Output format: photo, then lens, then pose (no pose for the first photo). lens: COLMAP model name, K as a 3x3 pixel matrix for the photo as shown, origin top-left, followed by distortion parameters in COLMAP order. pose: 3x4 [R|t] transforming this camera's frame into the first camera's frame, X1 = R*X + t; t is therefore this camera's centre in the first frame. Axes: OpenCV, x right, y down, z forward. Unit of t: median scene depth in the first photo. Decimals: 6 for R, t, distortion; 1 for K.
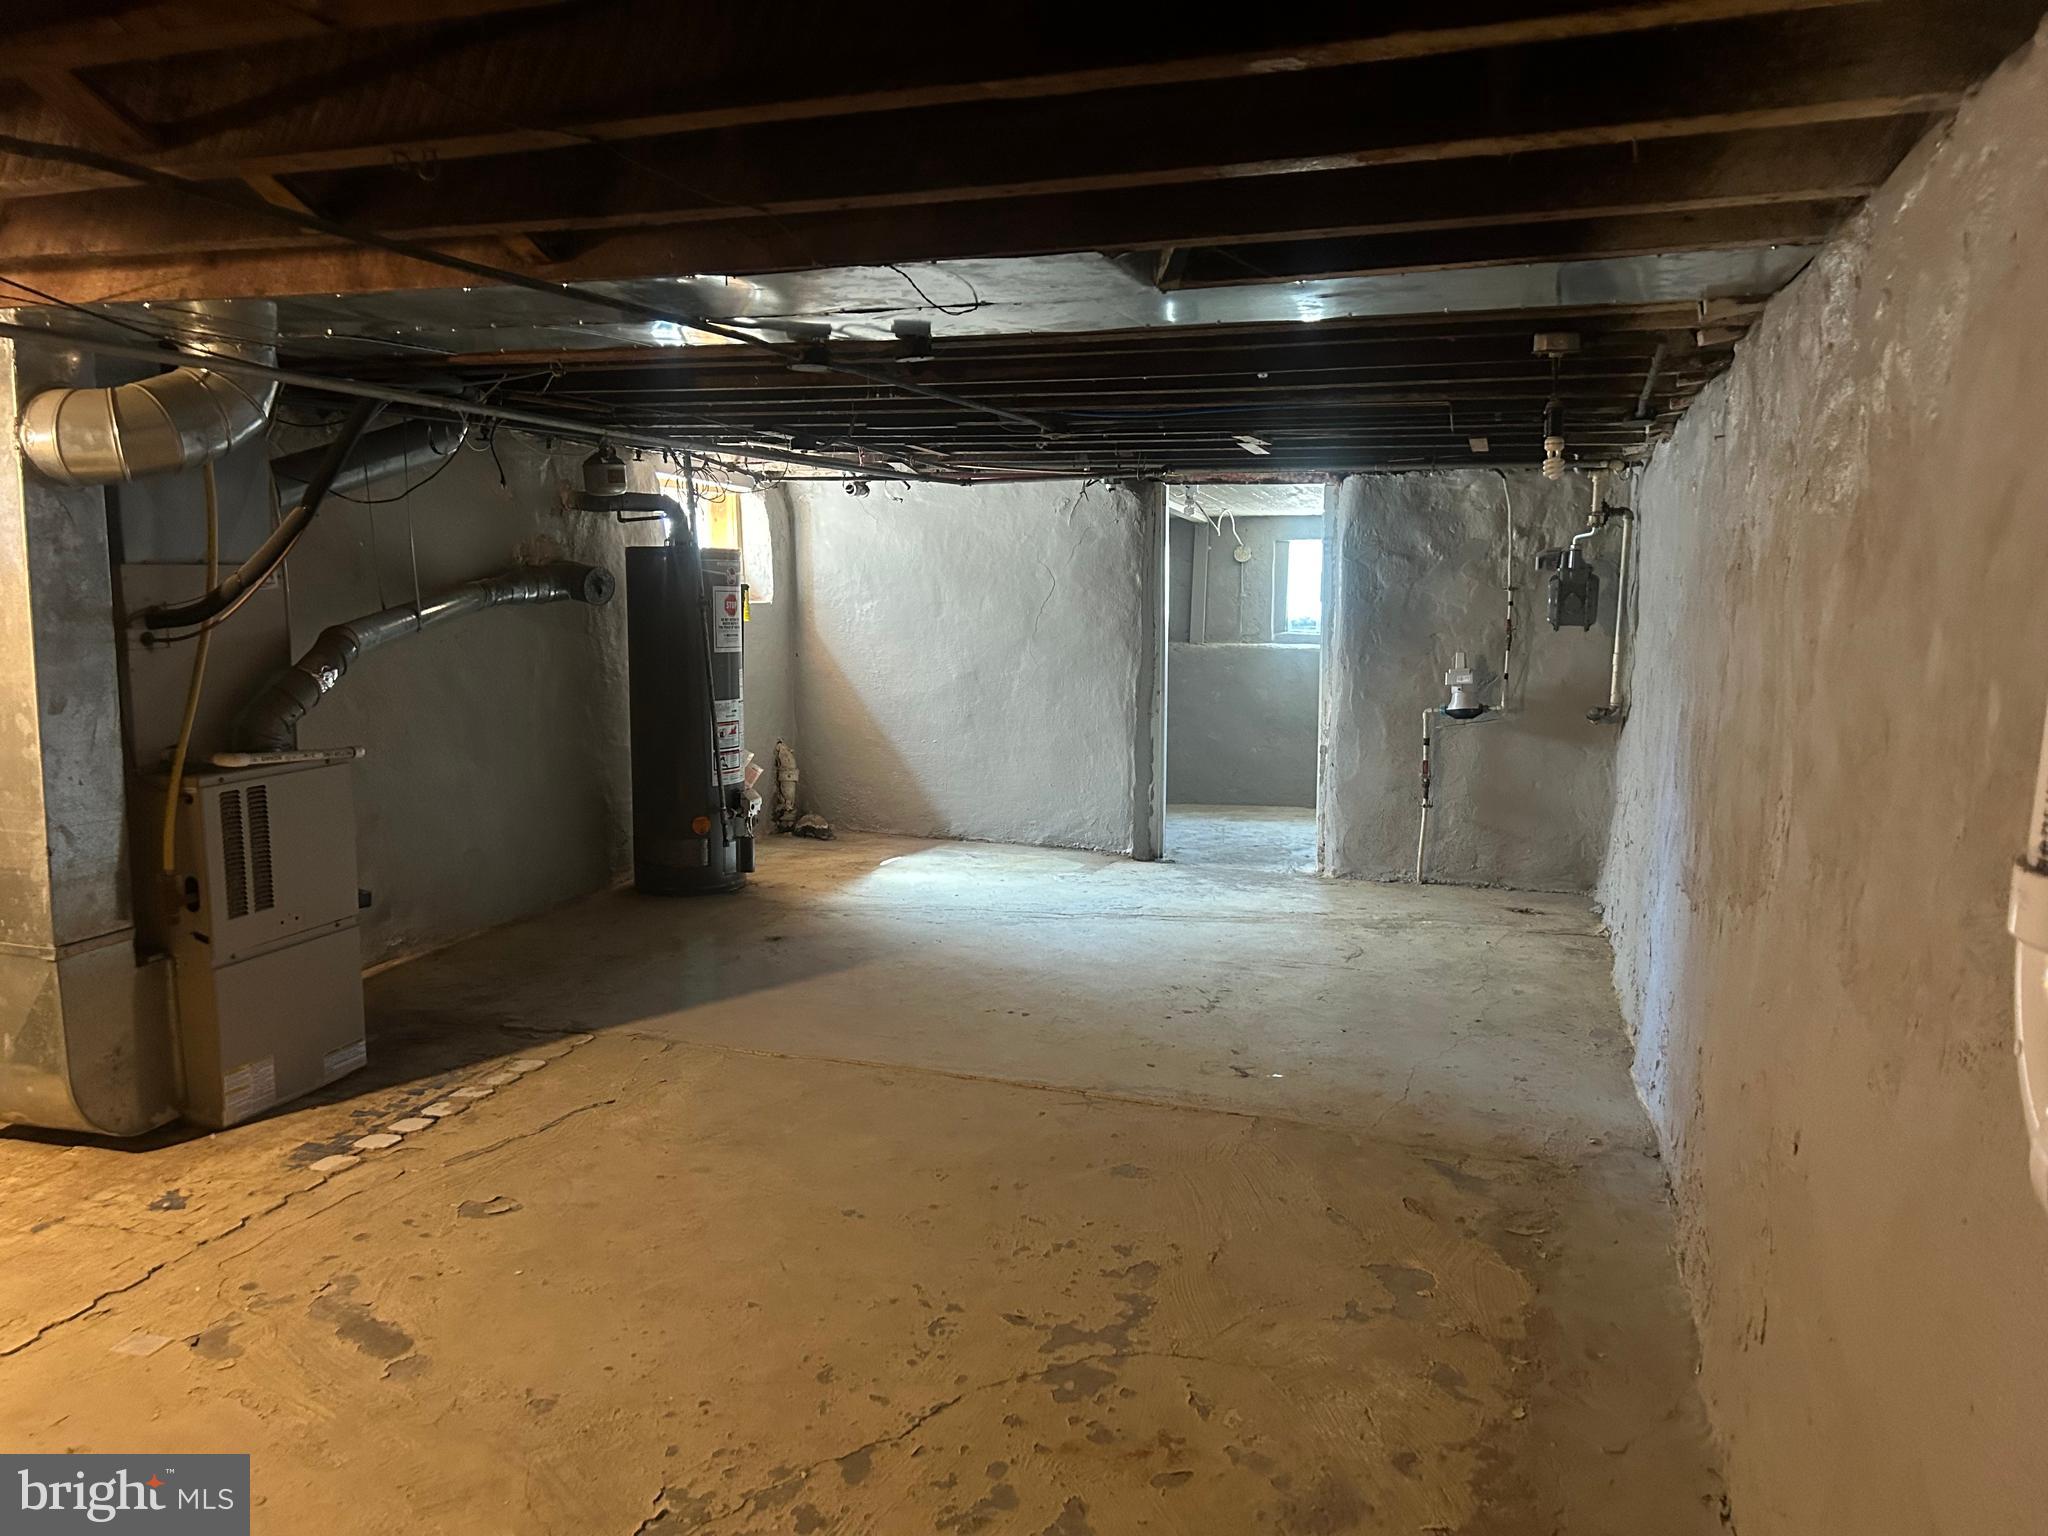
lens RADIAL K [[1543.2, 0, 1023.9], [0, 1543.2, 769.6], [0, 0, 1]] dist [0.059667, -0.034835]
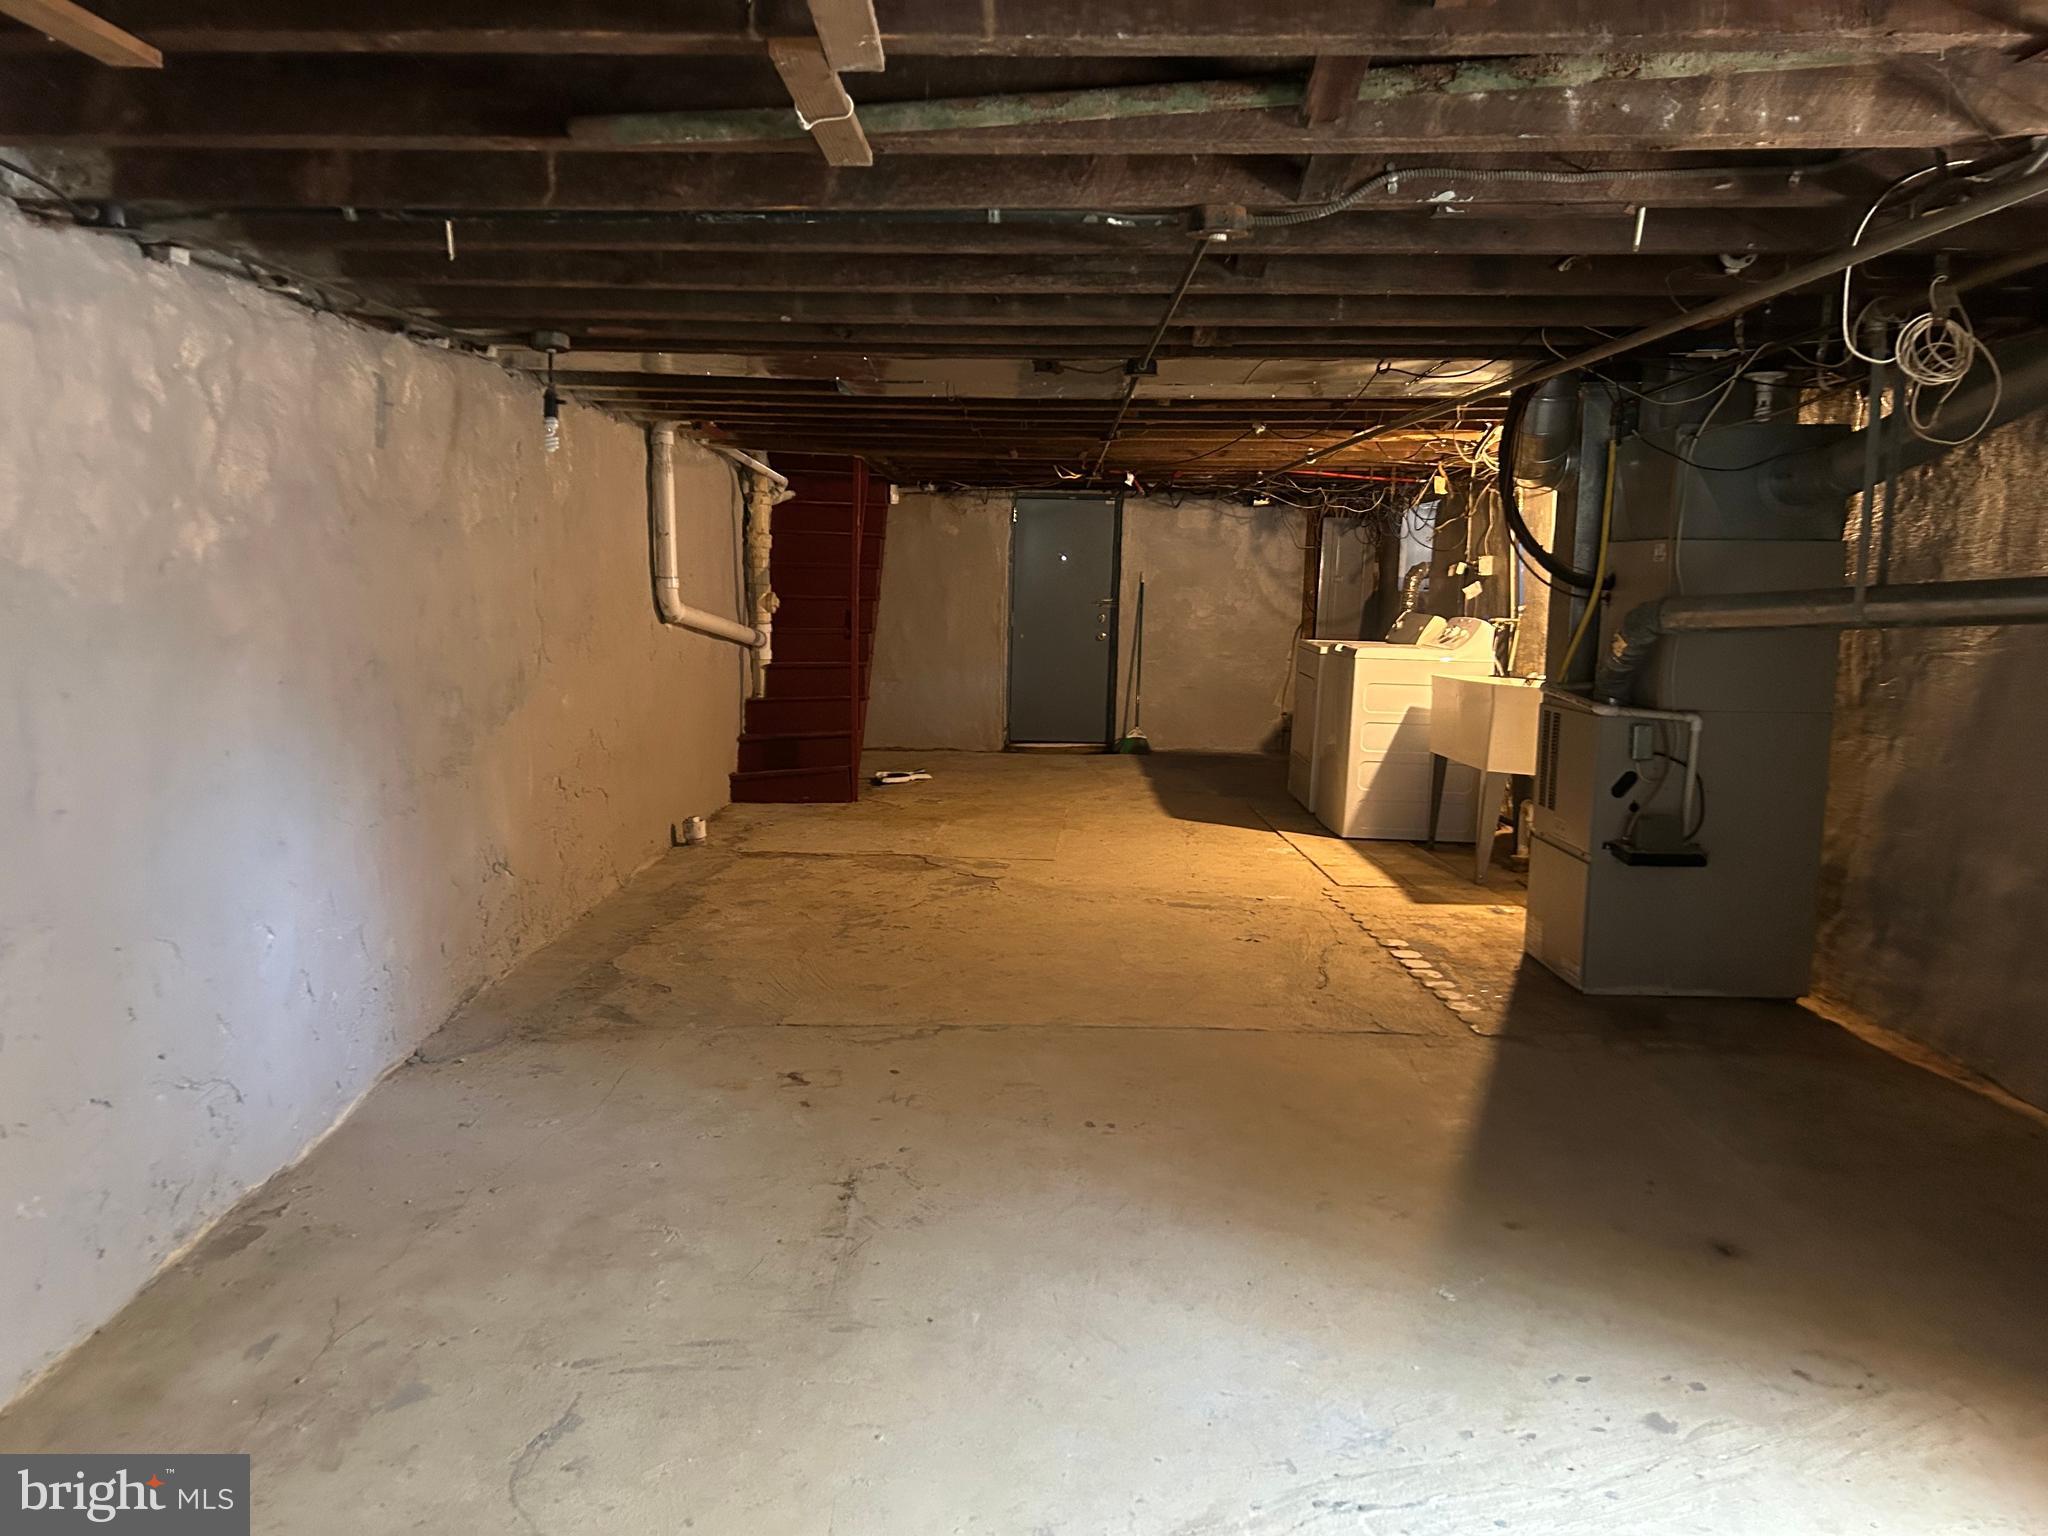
lens RADIAL K [[1543.2, 0, 1023.0], [0, 1543.2, 771.2], [0, 0, 1]] dist [0.059667, -0.034835]
pose [[-0.952604, 0.036114, -0.302063, 0.255661], [-0.046678, 0.963819, 0.262440, -0.203505], [0.300612, 0.264101, -0.916452, 1.659070]]
